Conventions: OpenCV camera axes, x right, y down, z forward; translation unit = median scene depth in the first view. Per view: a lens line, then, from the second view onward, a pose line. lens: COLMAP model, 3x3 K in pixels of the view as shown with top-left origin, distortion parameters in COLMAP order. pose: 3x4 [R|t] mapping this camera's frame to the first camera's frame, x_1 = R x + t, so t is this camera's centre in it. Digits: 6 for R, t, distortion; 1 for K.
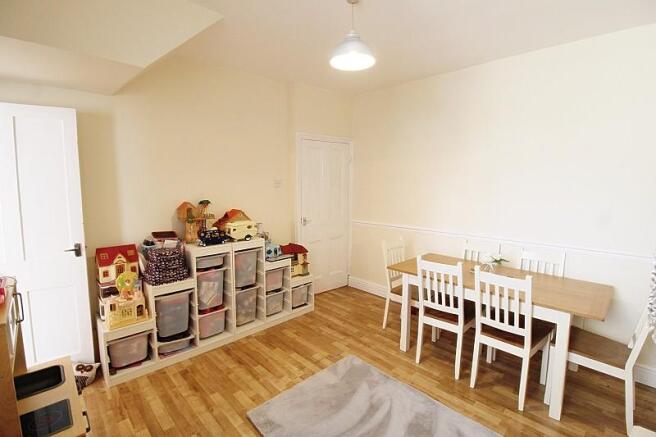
lens RADIAL K [[307.0, 0, 332.3], [0, 307.0, 210.2], [0, 0, 1]] dist [0.002376, -0.011442]
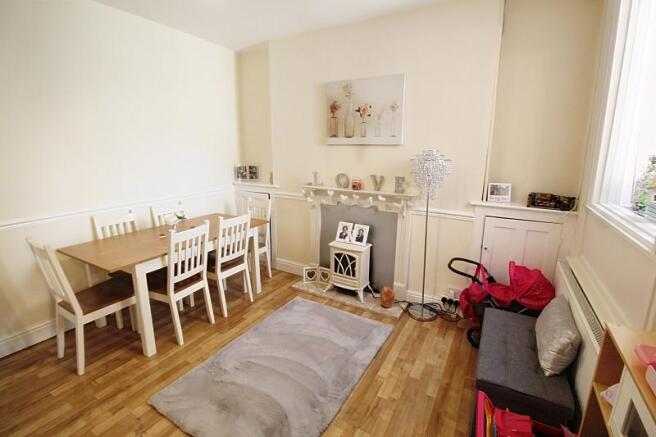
lens RADIAL K [[307.0, 0, 332.3], [0, 307.0, 210.2], [0, 0, 1]] dist [0.002376, -0.011442]
pose [[-0.279280, -0.199792, 0.939194, -0.705851], [0.084236, 0.969245, 0.231233, -0.075445], [-0.956508, 0.143693, -0.253861, 0.832036]]
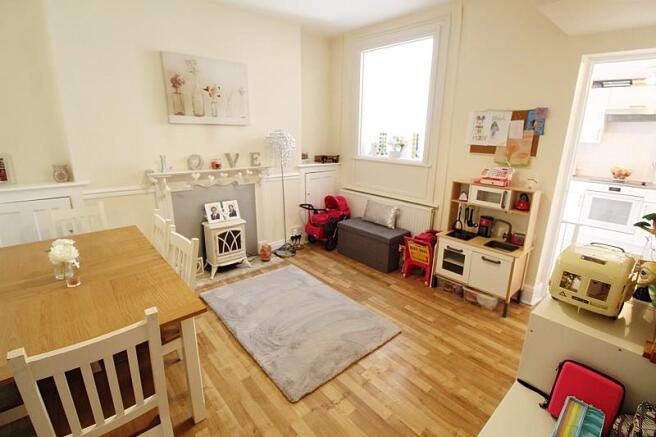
lens RADIAL K [[307.0, 0, 332.3], [0, 307.0, 210.2], [0, 0, 1]] dist [0.002376, -0.011442]
pose [[-0.998856, -0.030523, 0.036822, -0.033776], [-0.016010, 0.938848, 0.343960, -0.149642], [-0.045069, 0.342977, -0.938262, 1.698205]]
